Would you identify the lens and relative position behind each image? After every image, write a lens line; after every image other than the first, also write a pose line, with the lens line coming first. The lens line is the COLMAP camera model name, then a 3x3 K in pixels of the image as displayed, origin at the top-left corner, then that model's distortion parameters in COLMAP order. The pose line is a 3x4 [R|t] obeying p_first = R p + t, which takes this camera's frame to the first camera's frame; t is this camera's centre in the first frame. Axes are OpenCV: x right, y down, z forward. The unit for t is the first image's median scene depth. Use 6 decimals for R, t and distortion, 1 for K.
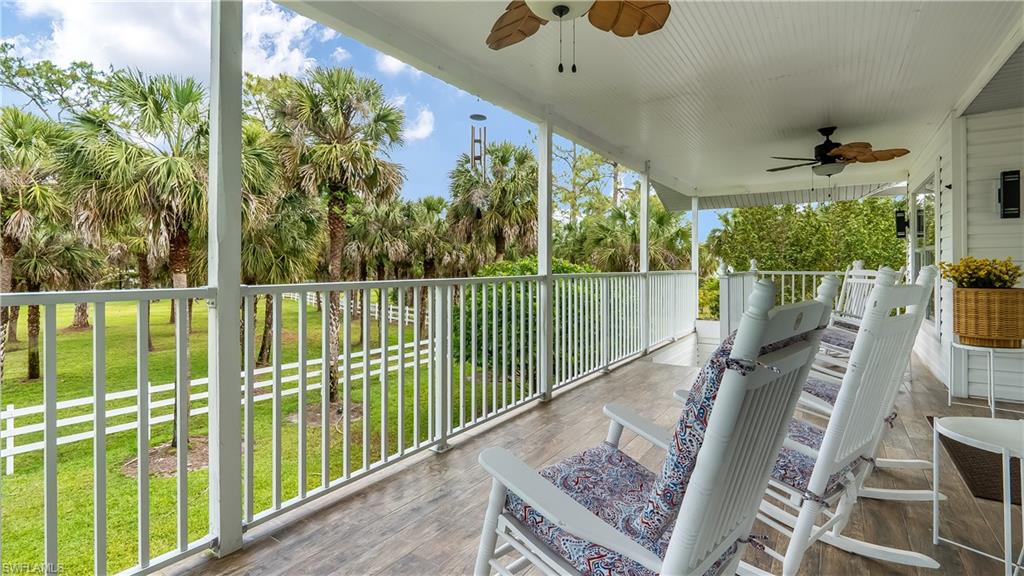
lens RADIAL K [[479.3, 0, 512.1], [0, 479.3, 267.9], [0, 0, 1]] dist [-0.003557, -0.001131]
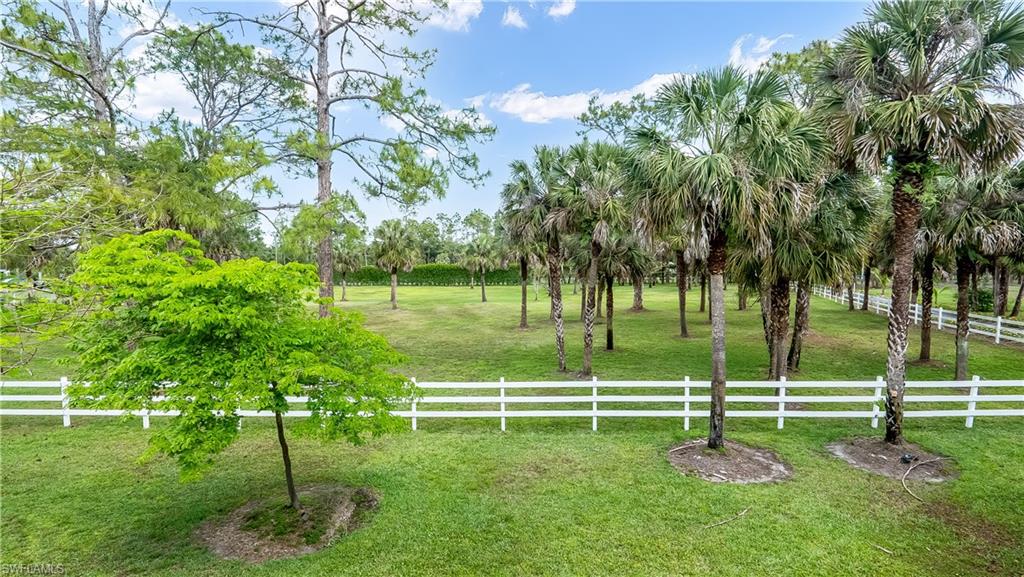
lens RADIAL K [[479.3, 0, 512.1], [0, 479.3, 268.4], [0, 0, 1]] dist [-0.003557, -0.001131]
pose [[0.548047, 0.010463, -0.836382, -0.096261], [0.006356, 0.999841, 0.016672, -0.017704], [0.836423, -0.014453, 0.547893, 0.105183]]
